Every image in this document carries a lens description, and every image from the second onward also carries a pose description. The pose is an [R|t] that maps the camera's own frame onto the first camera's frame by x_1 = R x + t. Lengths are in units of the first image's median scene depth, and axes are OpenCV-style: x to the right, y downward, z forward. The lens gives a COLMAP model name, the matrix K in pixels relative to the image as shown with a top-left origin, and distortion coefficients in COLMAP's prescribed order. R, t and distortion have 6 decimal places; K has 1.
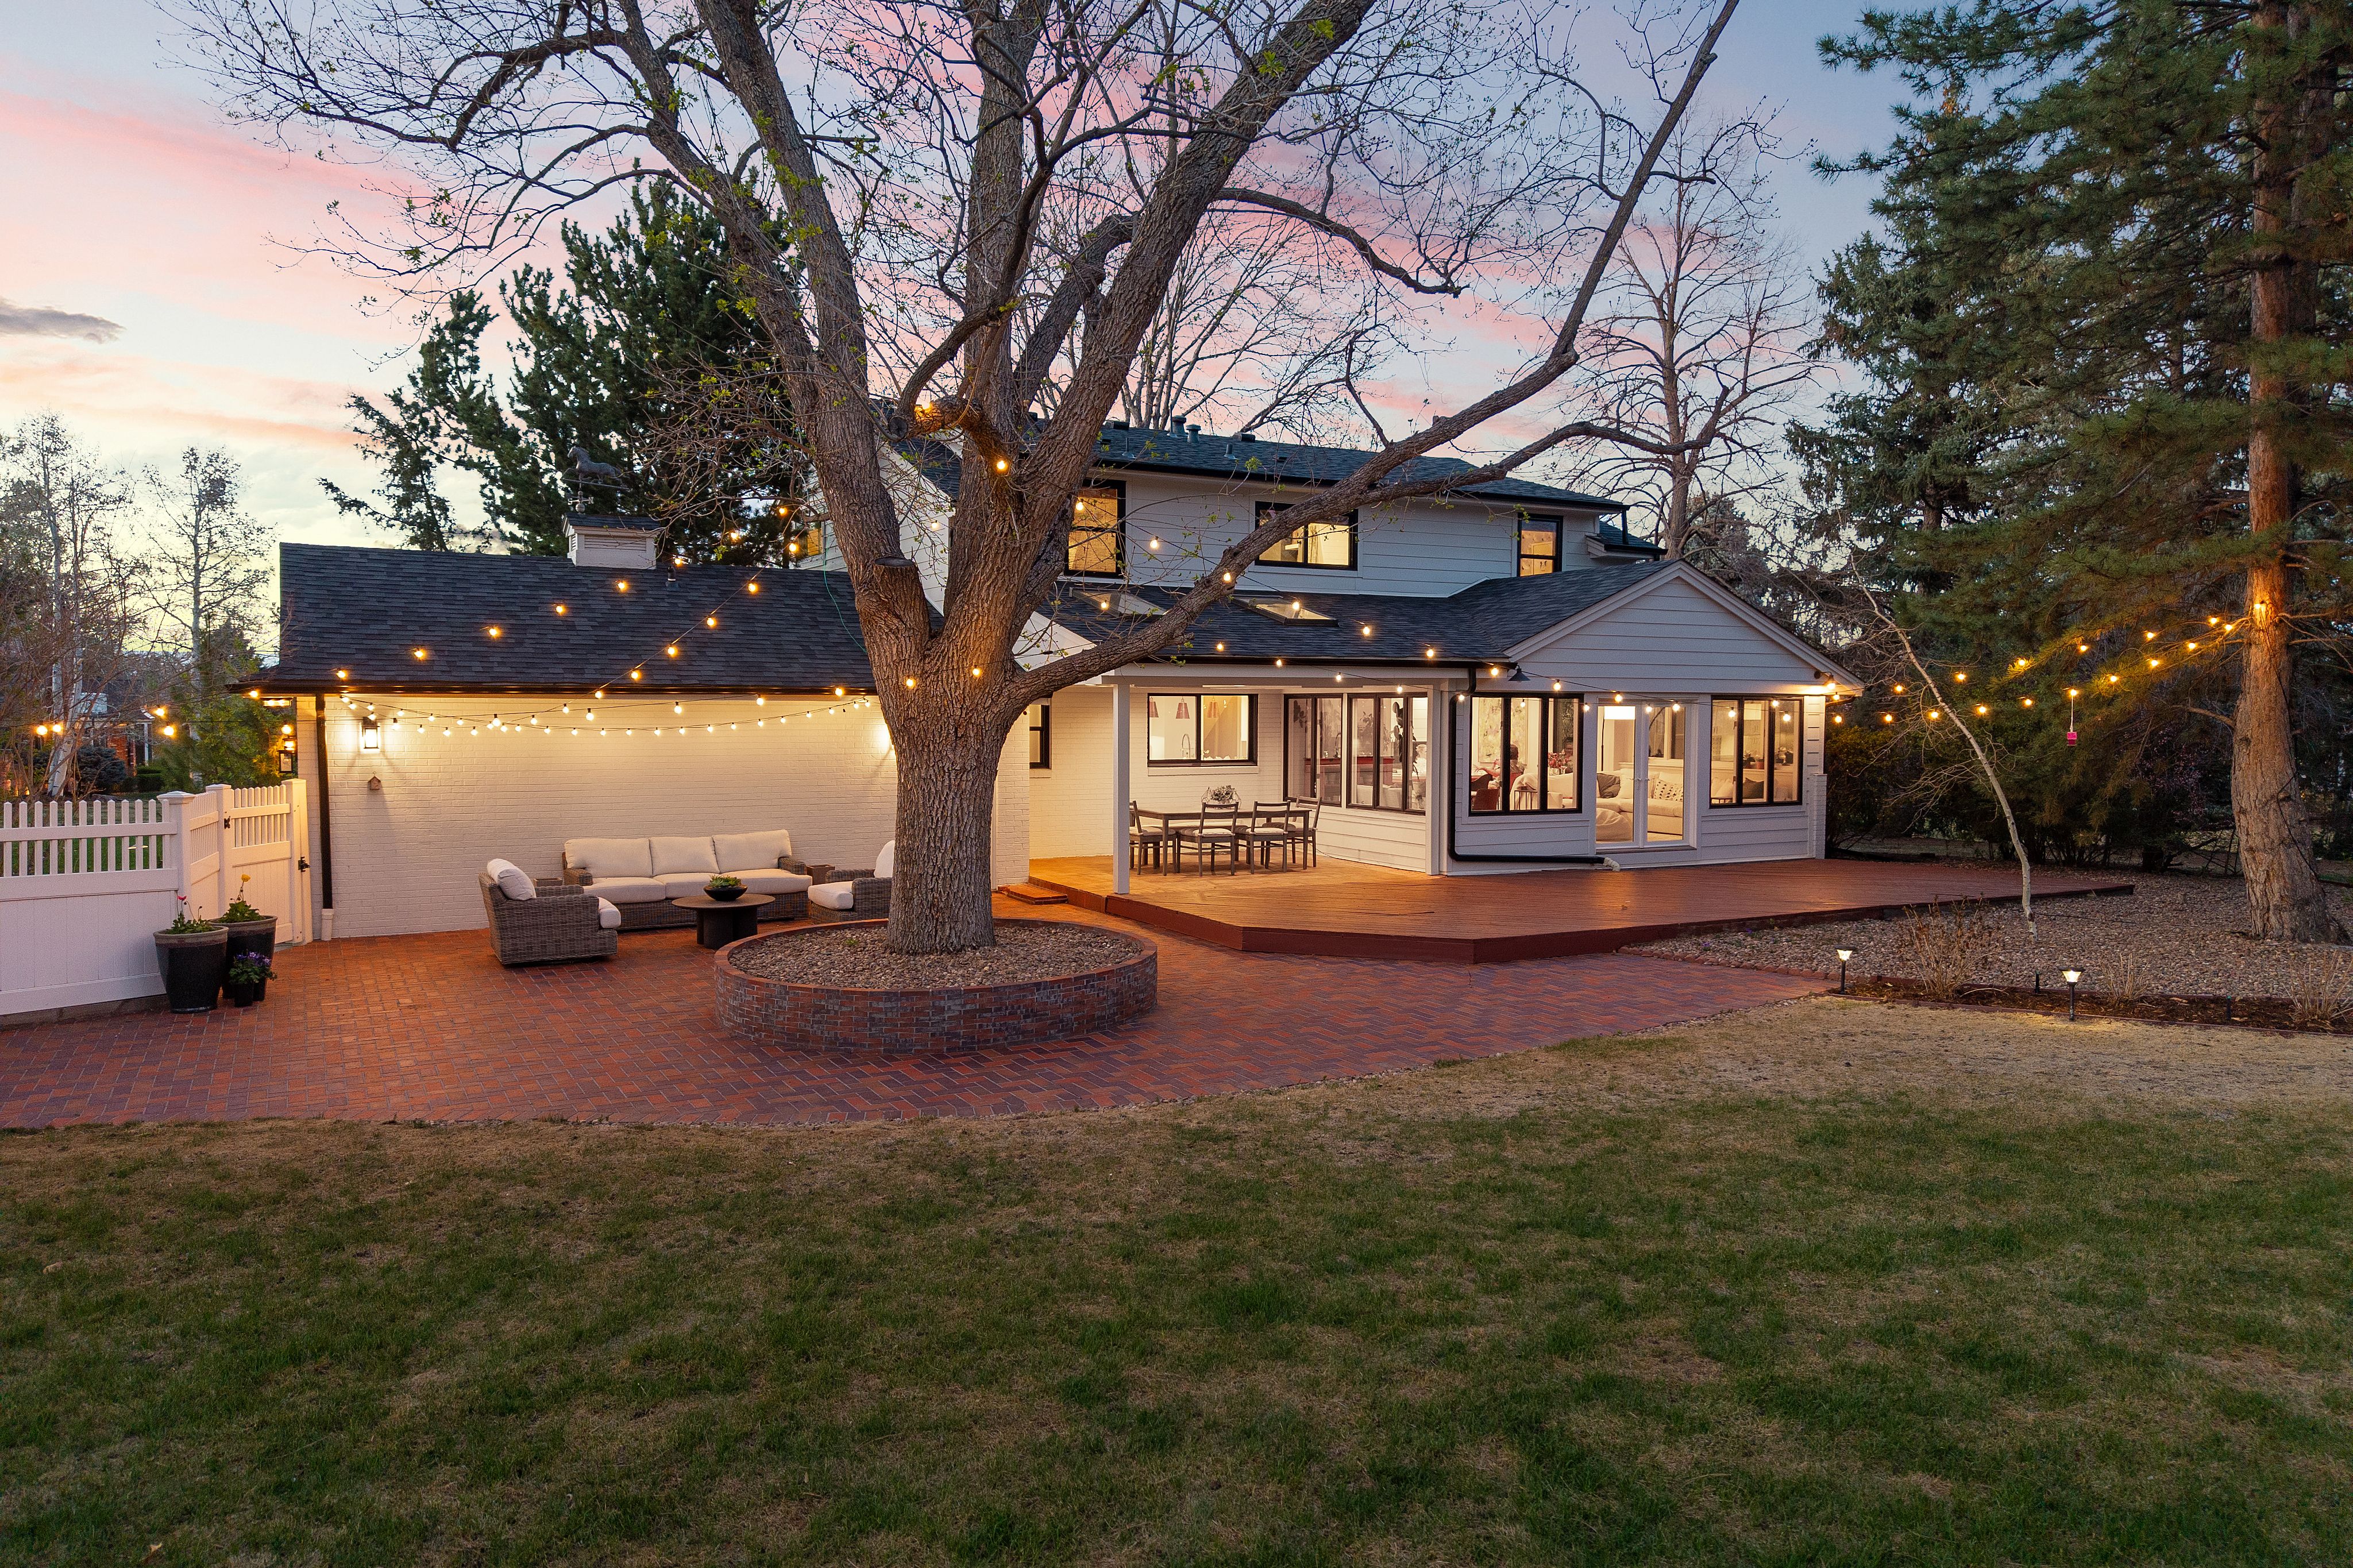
lens RADIAL K [[1649.9, 0, 1176.5], [0, 1649.9, 784.0], [0, 0, 1]] dist [0.008564, -0.001085]
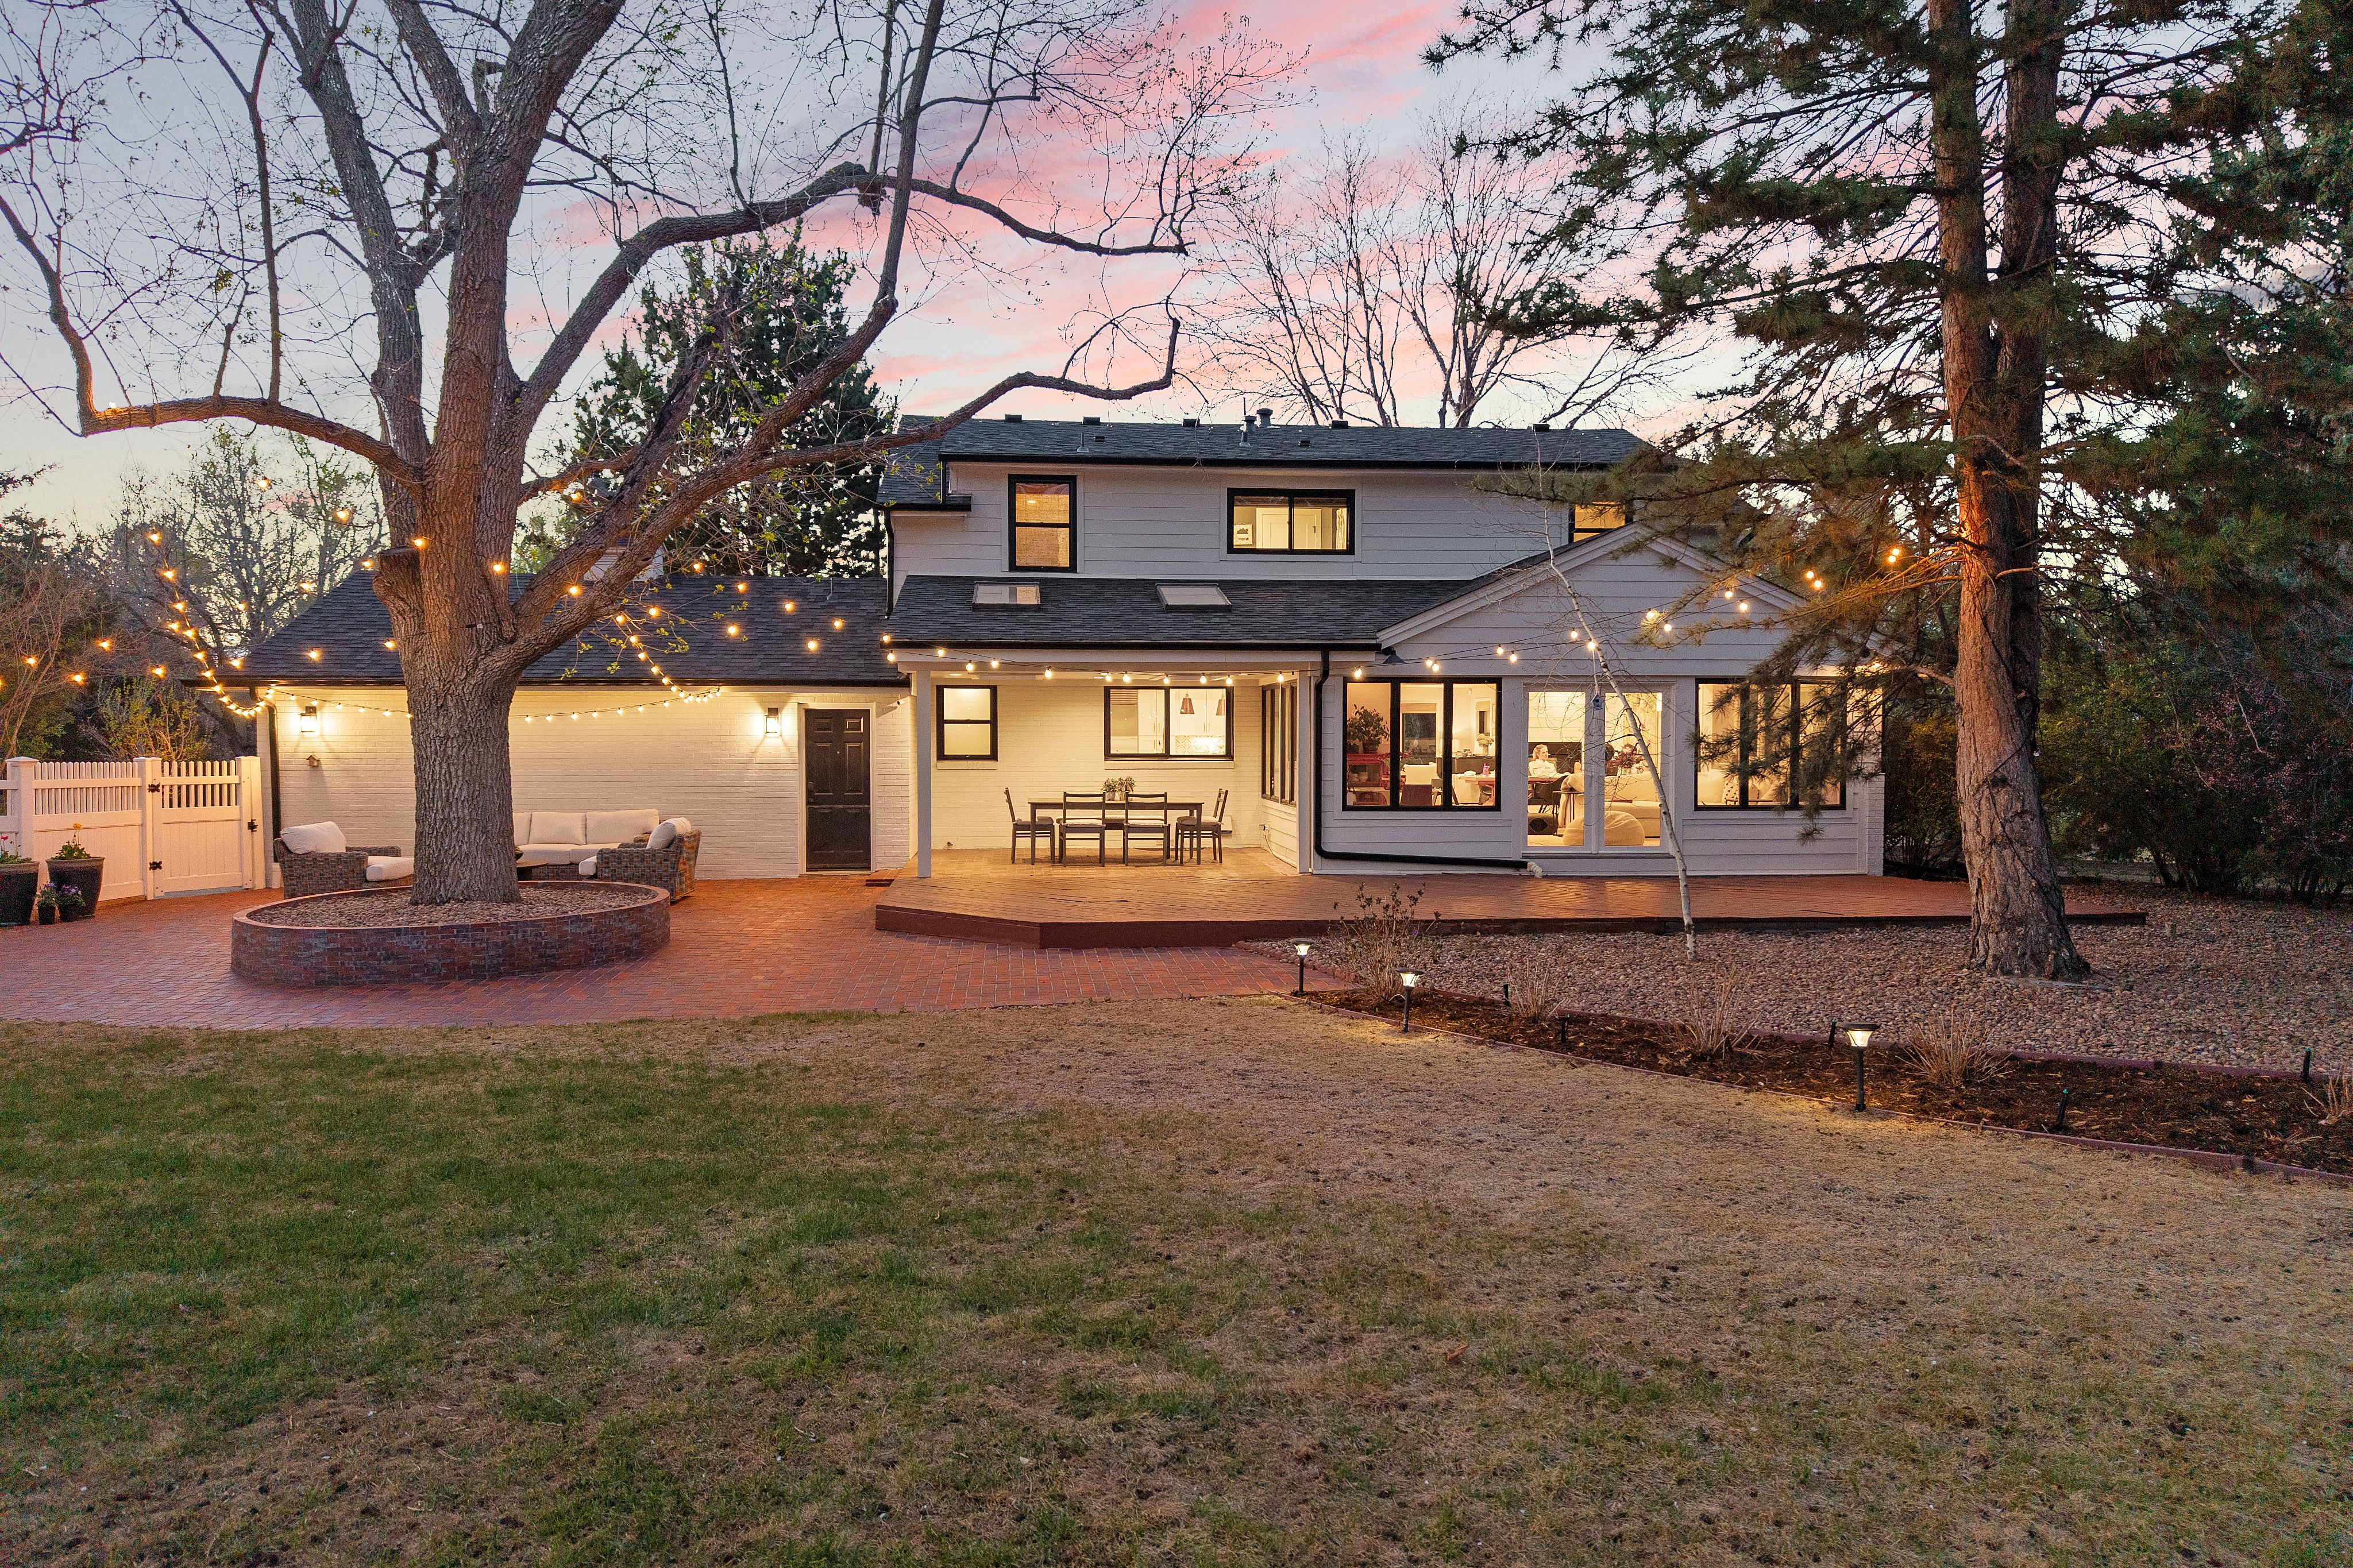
lens RADIAL K [[1631.7, 0, 1176.5], [0, 1631.7, 784.0], [0, 0, 1]] dist [0.004502, 0.000335]
pose [[0.914396, 0.008338, -0.404735, 0.755779], [-0.015211, 0.999790, -0.013767, 0.030118], [0.404535, 0.018745, 0.914330, 0.202996]]
